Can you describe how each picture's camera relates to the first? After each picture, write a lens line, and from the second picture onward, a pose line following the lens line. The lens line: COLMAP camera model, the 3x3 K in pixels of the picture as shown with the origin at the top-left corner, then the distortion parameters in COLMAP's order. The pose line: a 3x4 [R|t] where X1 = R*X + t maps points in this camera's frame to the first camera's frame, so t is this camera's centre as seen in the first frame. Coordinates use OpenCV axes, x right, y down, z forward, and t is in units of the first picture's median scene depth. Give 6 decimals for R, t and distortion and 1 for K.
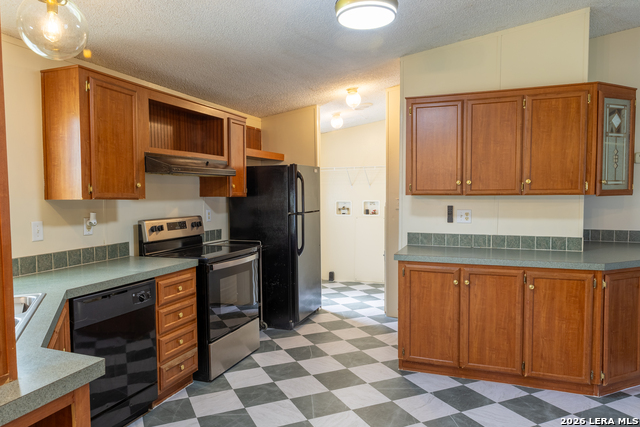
lens RADIAL K [[437.4, 0, 320.0], [0, 437.4, 213.5], [0, 0, 1]] dist [0.002231, -0.000644]
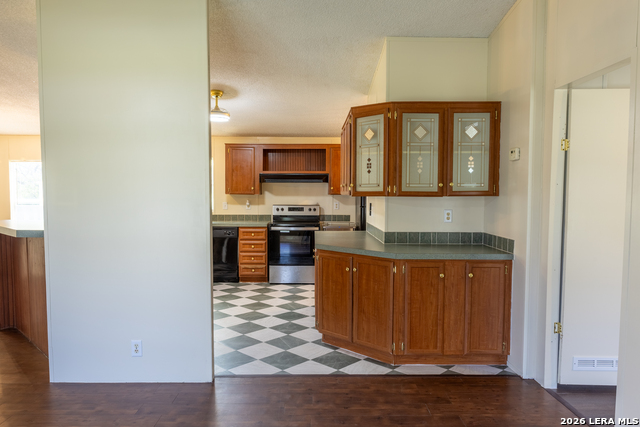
lens RADIAL K [[467.4, 0, 306.2], [0, 467.4, 214.6], [0, 0, 1]] dist [0.031394, 0.000273]
pose [[0.336967, 0.052202, -0.940068, 1.927697], [-0.048668, 0.998093, 0.037979, -0.033284], [0.940258, 0.032953, 0.338865, 0.425027]]
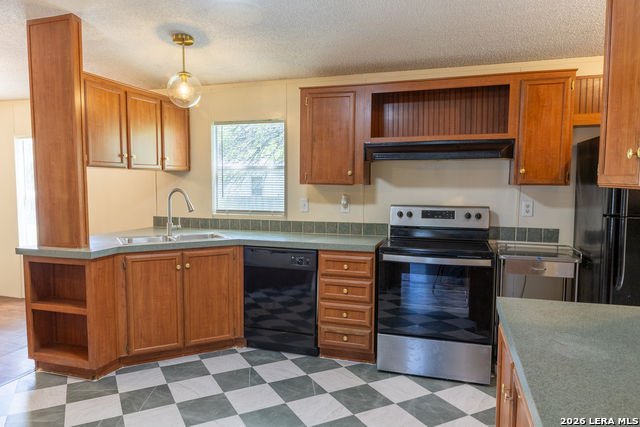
lens RADIAL K [[467.4, 0, 306.2], [0, 467.4, 214.6], [0, 0, 1]] dist [0.031394, 0.000273]
pose [[0.041447, 0.081309, -0.995827, 0.803744], [-0.047766, 0.995705, 0.079311, -0.045935], [0.997998, 0.044280, 0.045153, 0.807064]]
